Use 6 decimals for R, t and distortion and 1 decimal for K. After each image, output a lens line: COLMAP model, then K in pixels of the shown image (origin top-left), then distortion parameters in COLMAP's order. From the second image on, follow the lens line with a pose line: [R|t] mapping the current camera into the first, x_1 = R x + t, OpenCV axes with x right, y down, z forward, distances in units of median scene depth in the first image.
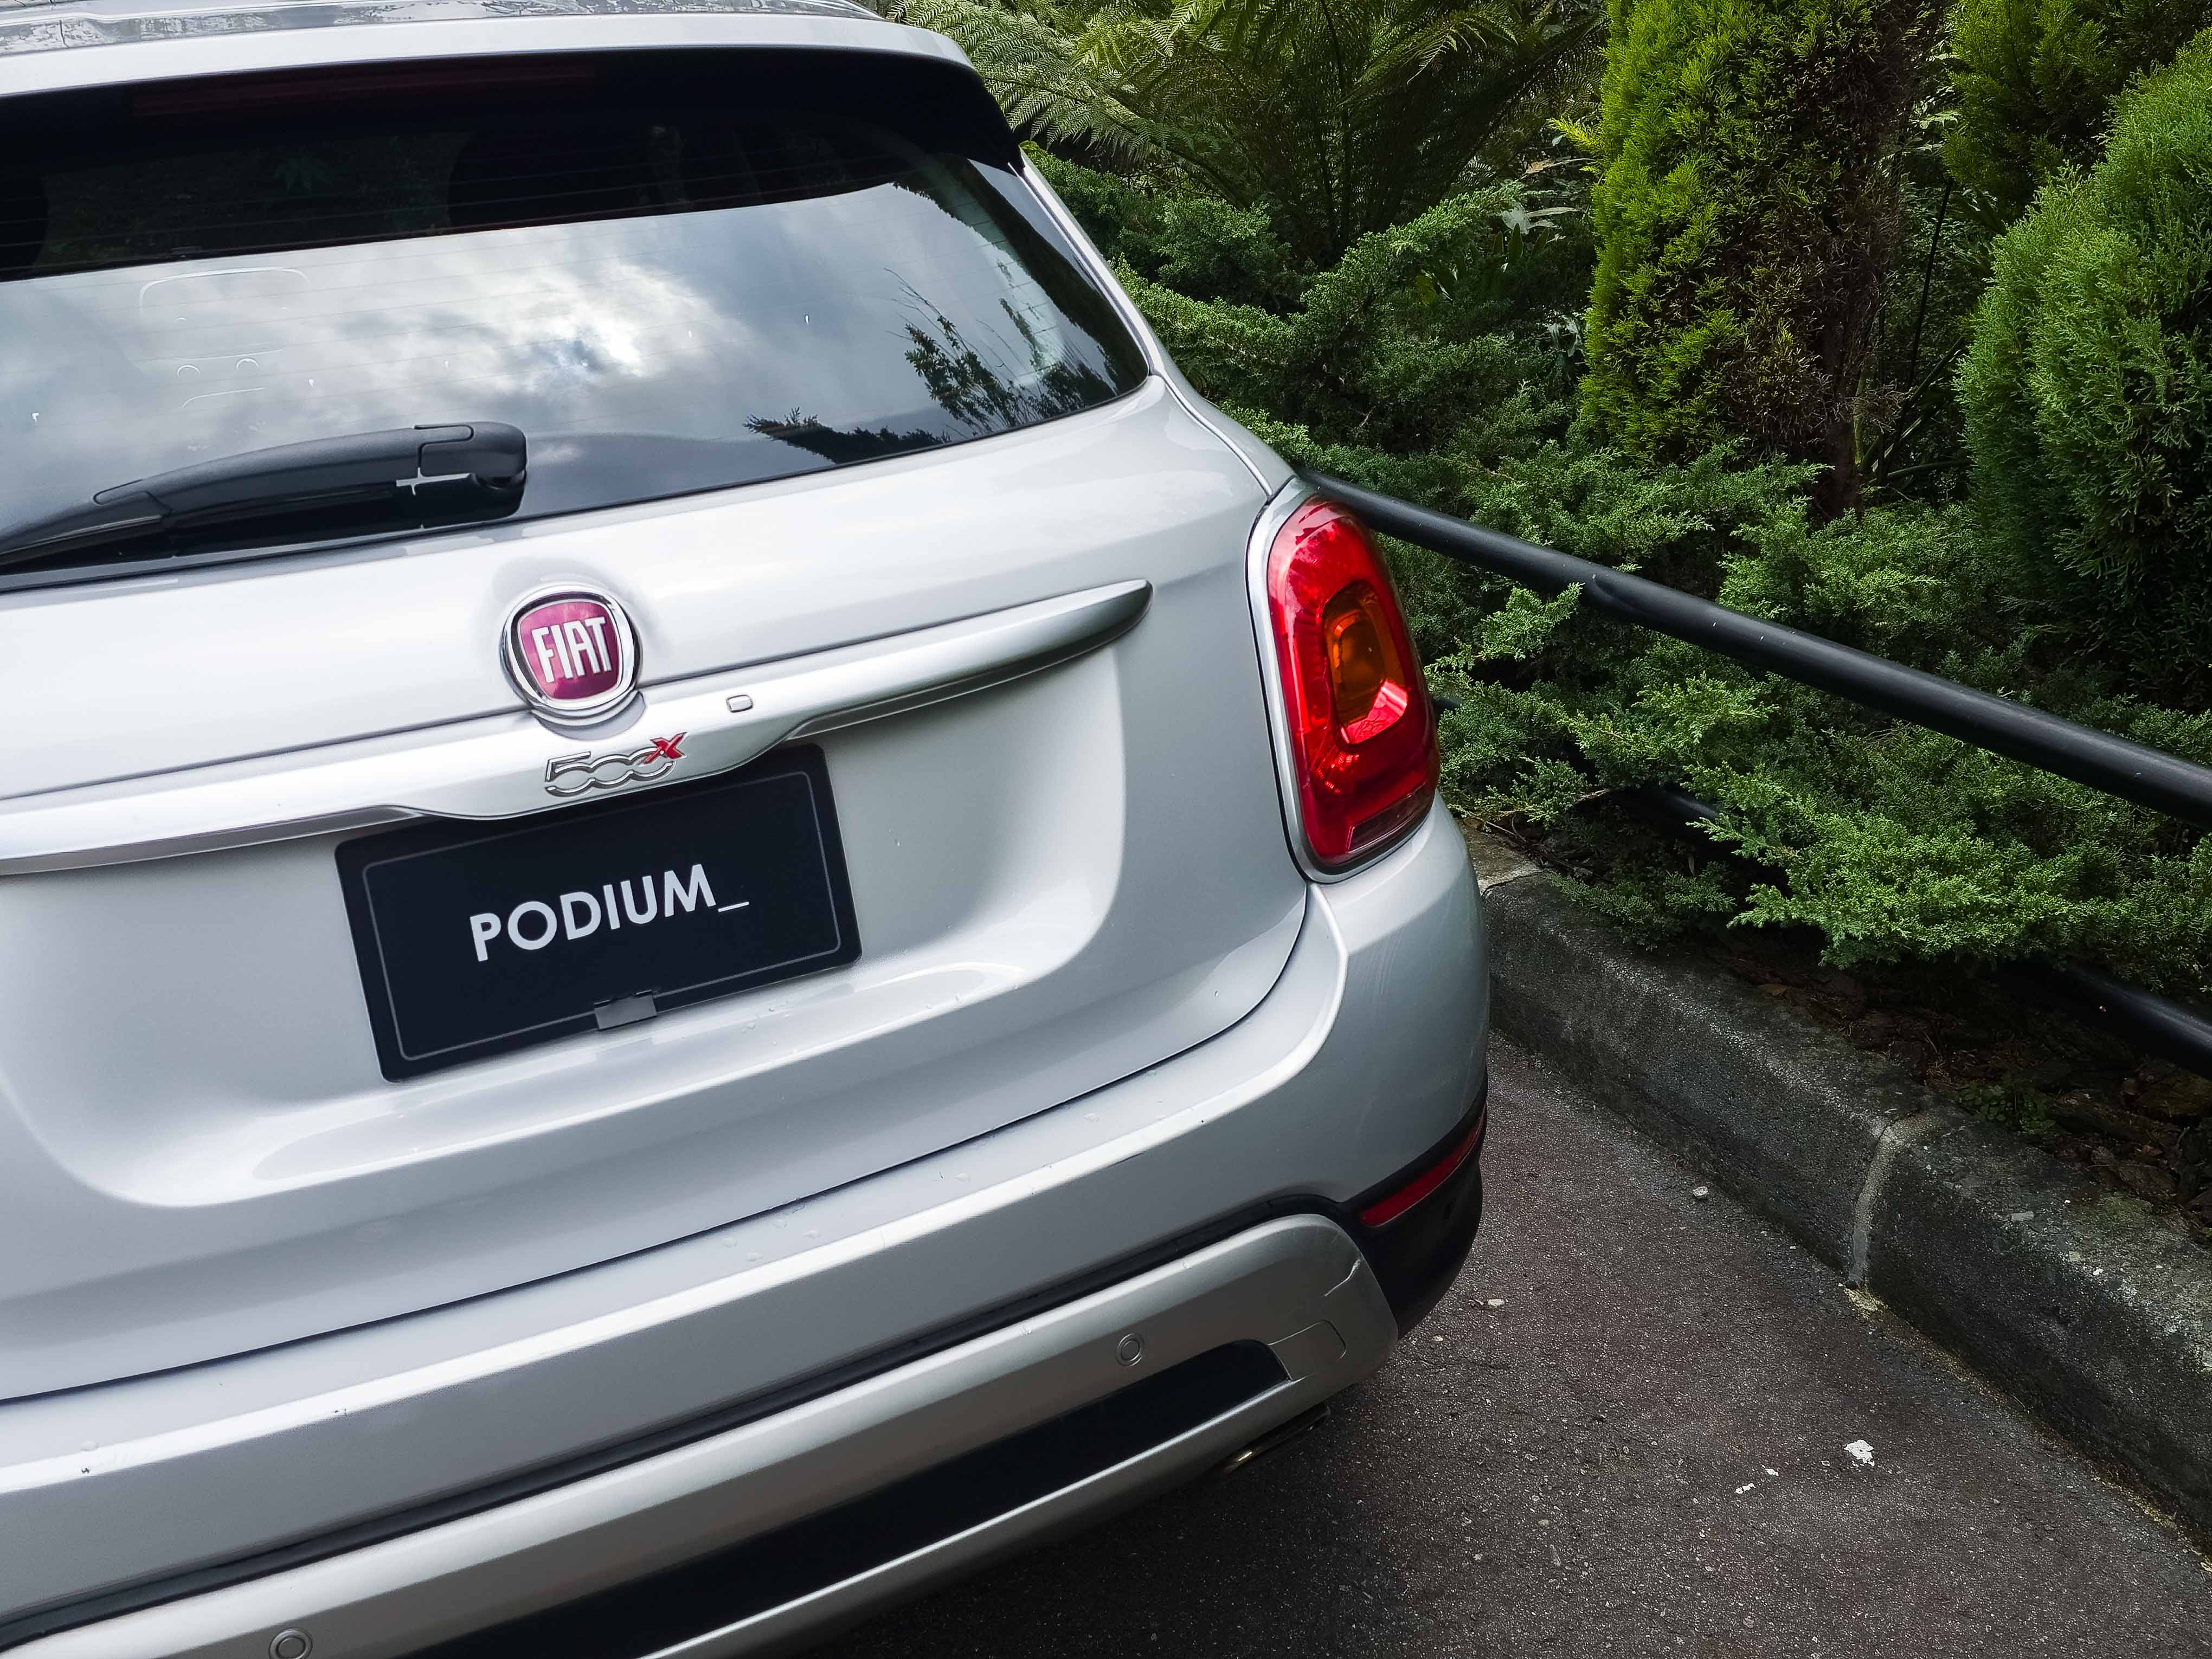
lens RADIAL K [[2106.7, 0, 1072.1], [0, 2106.7, 785.9], [0, 0, 1]] dist [0.144221, -0.245578]
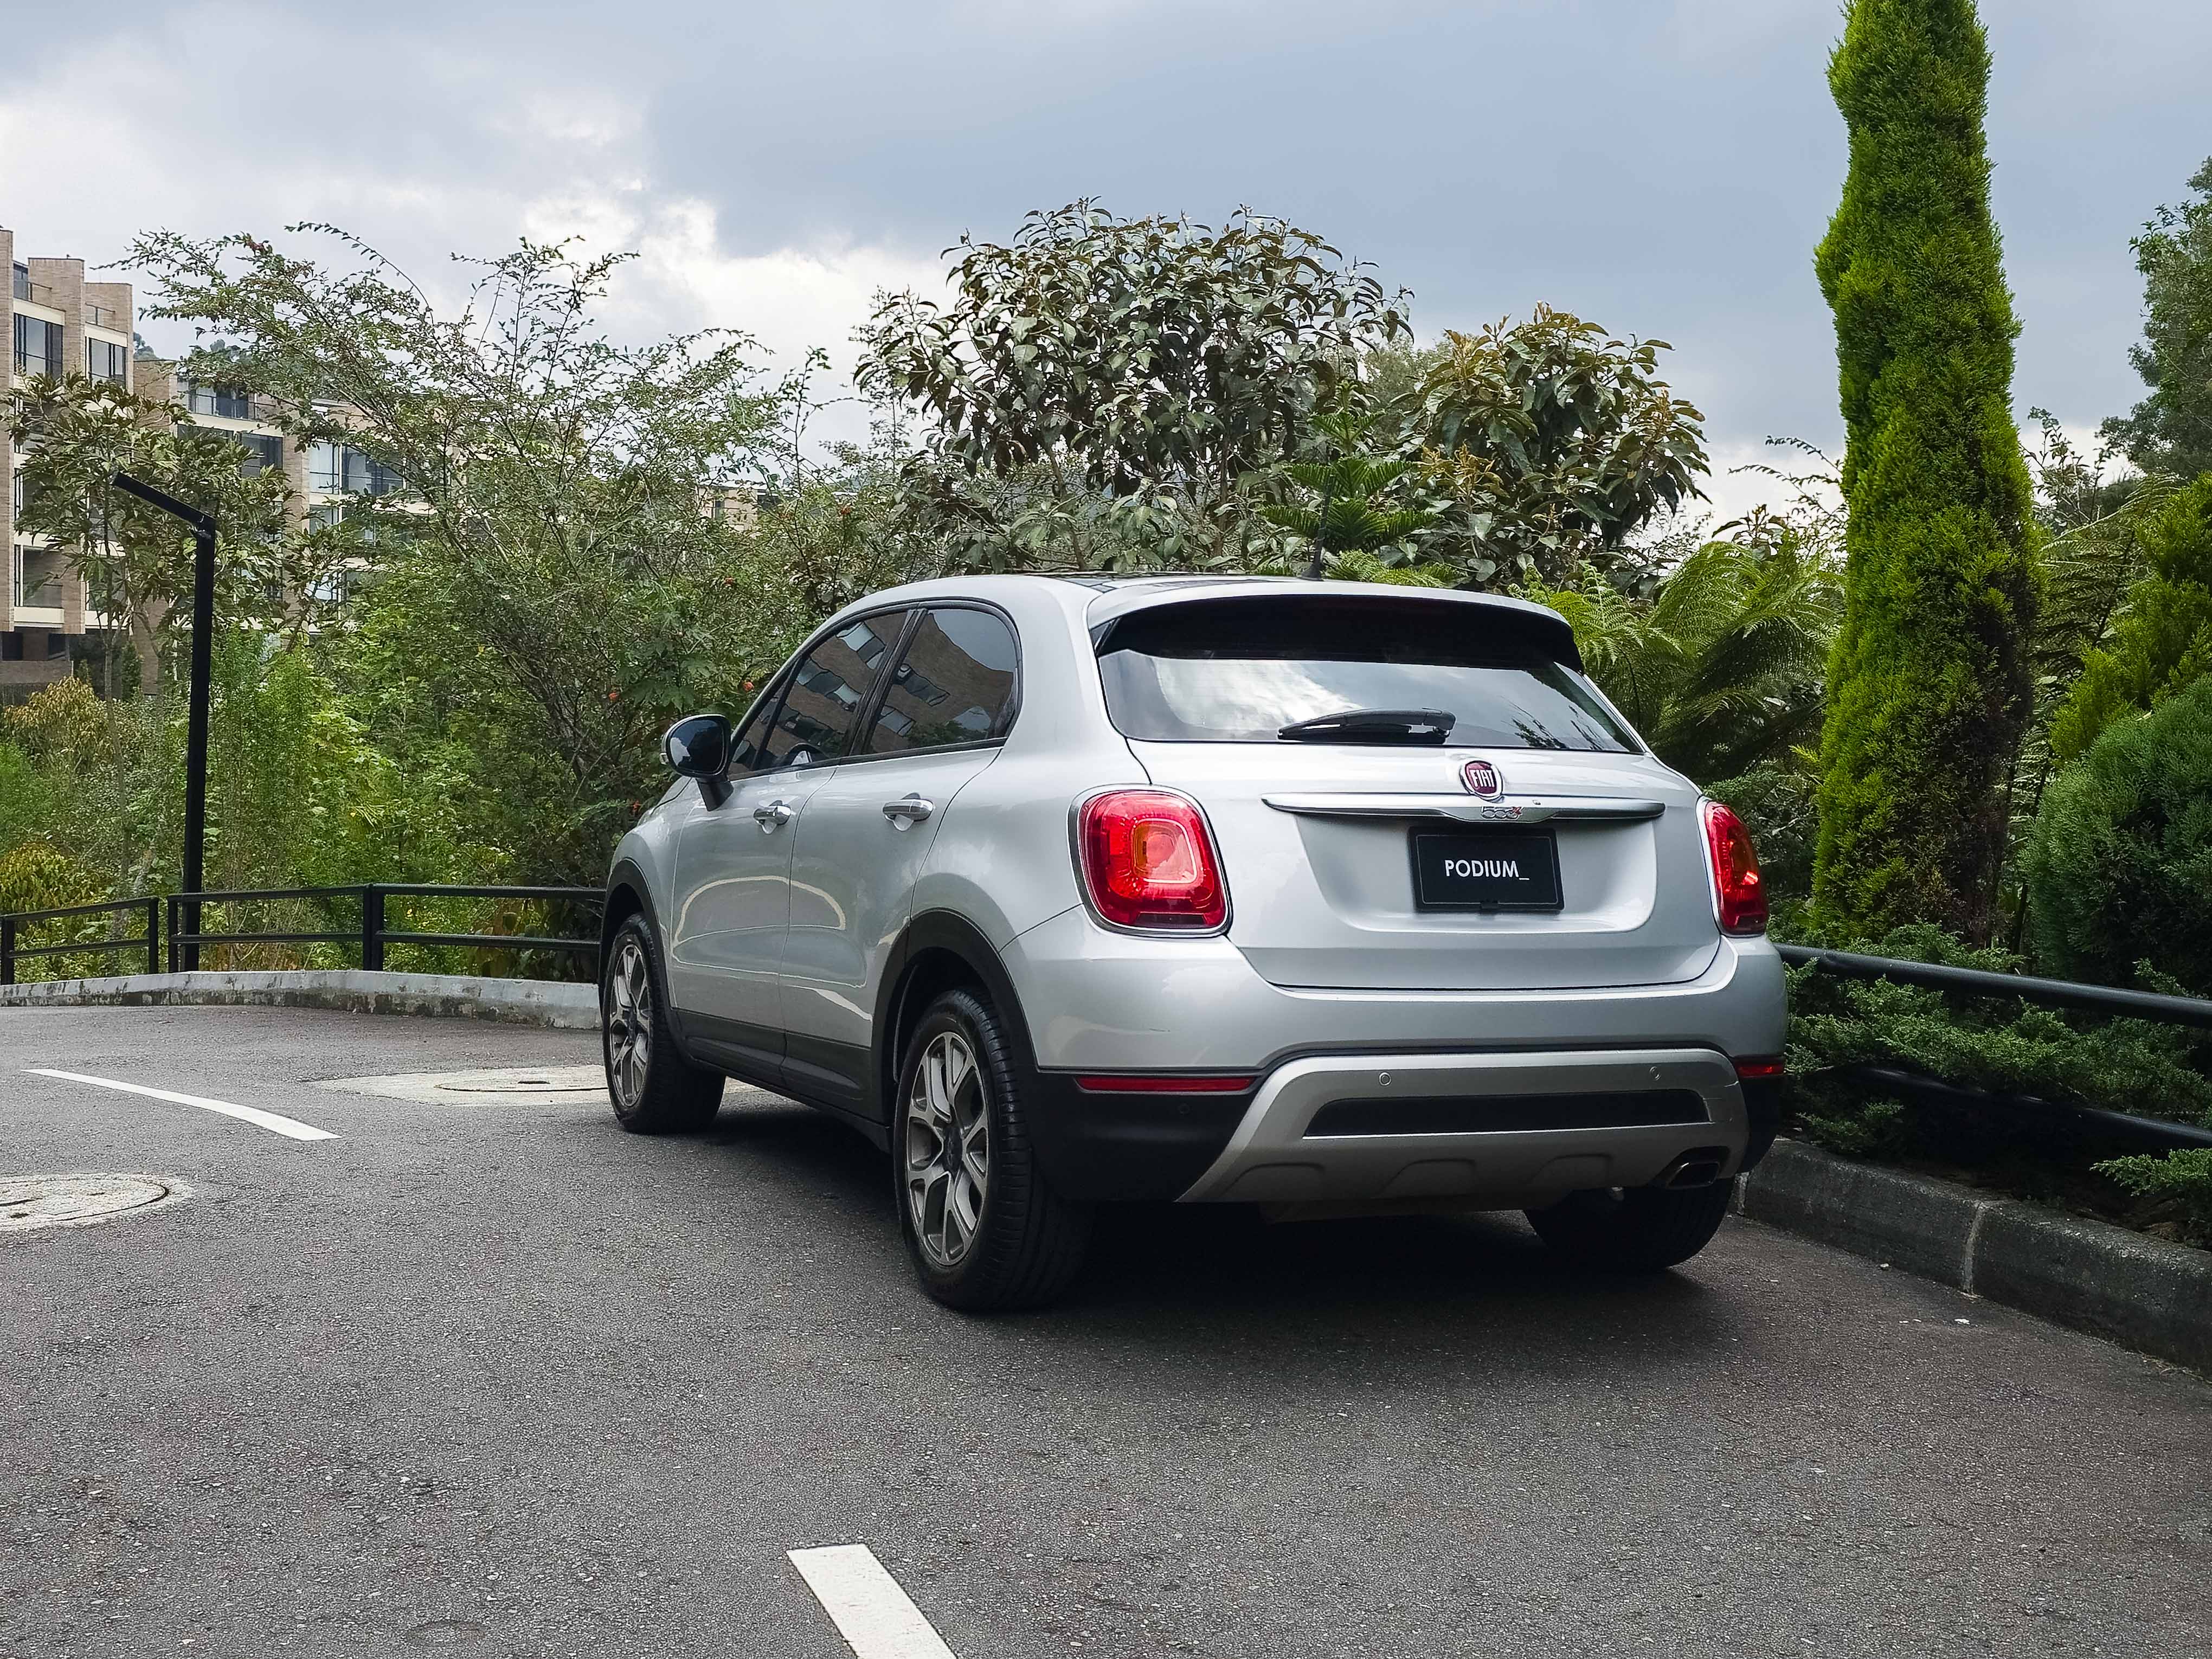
lens RADIAL K [[2519.6, 0, 1106.0], [0, 2519.6, 829.5], [0, 0, 1]] dist [0.163475, -0.447075]
pose [[0.995327, 0.091081, -0.032055, -0.346637], [-0.096551, 0.942519, -0.319900, 0.636209], [0.001076, 0.321501, 0.946909, -1.239406]]
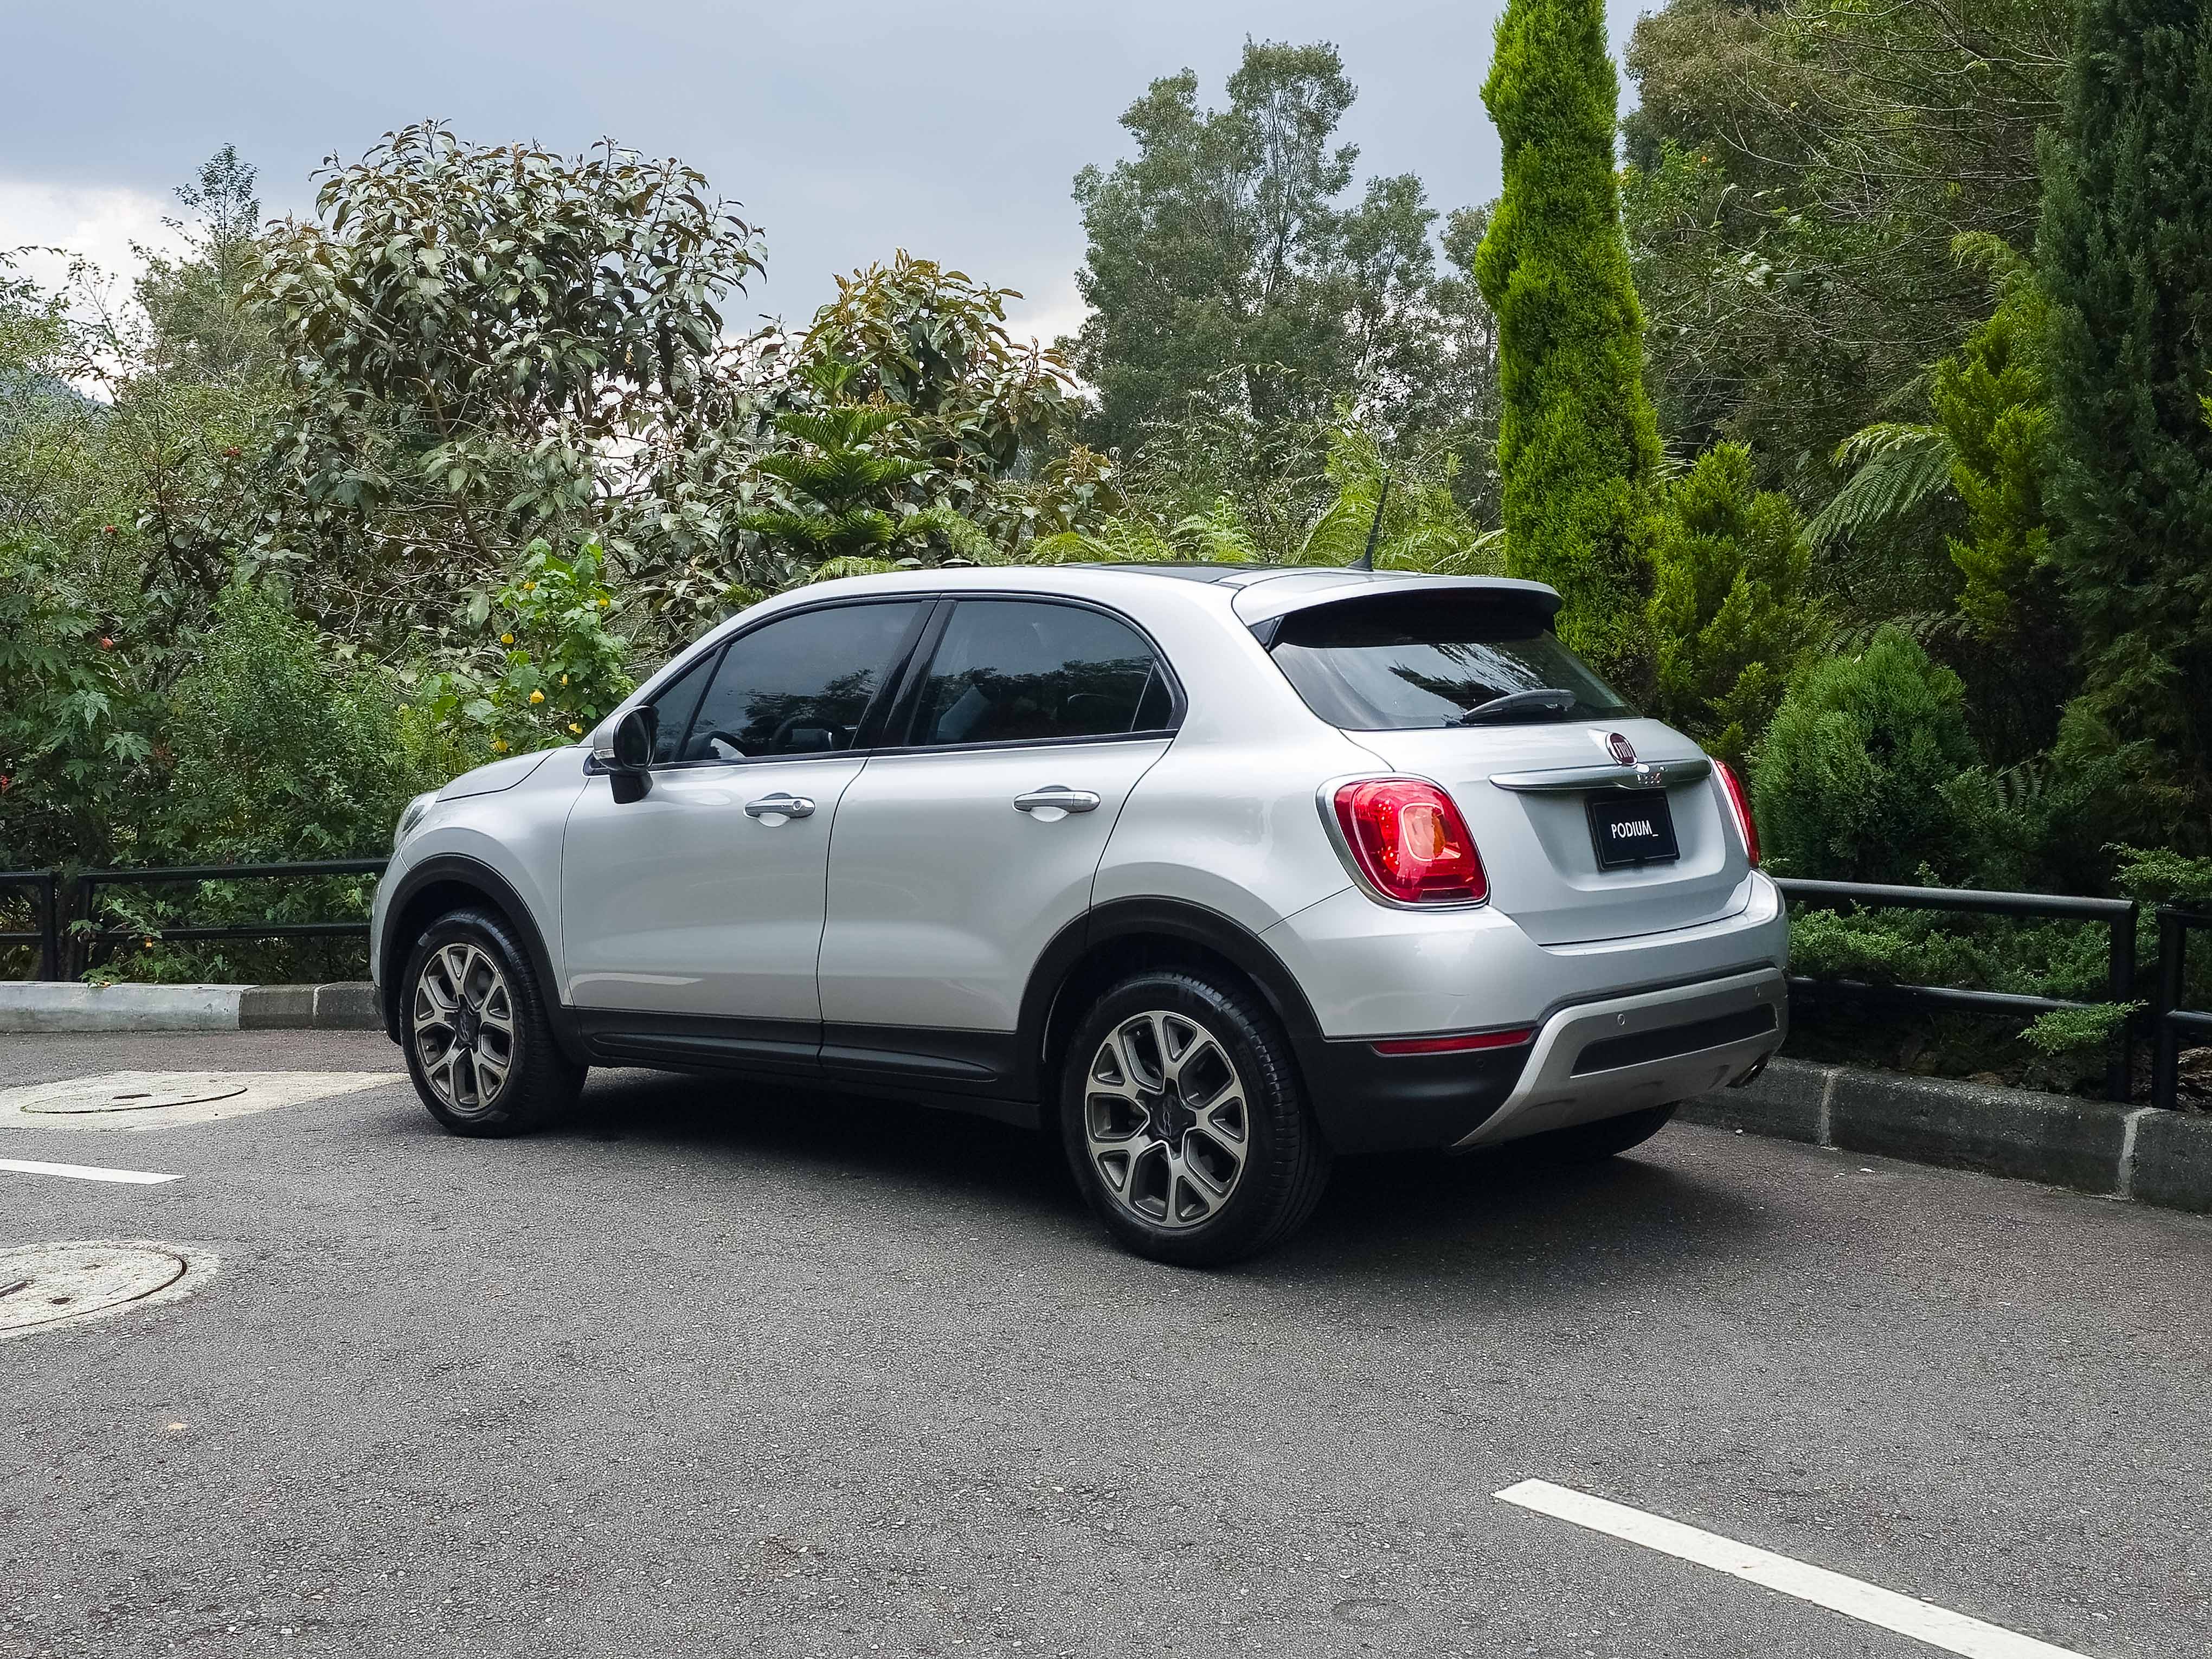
lens RADIAL K [[2519.6, 0, 1106.0], [0, 2519.6, 829.5], [0, 0, 1]] dist [0.163475, -0.447075]
pose [[0.925638, 0.029377, 0.377267, -1.355347], [0.085781, 0.954738, -0.284810, 0.612466], [-0.368558, 0.295994, 0.881222, -1.185249]]
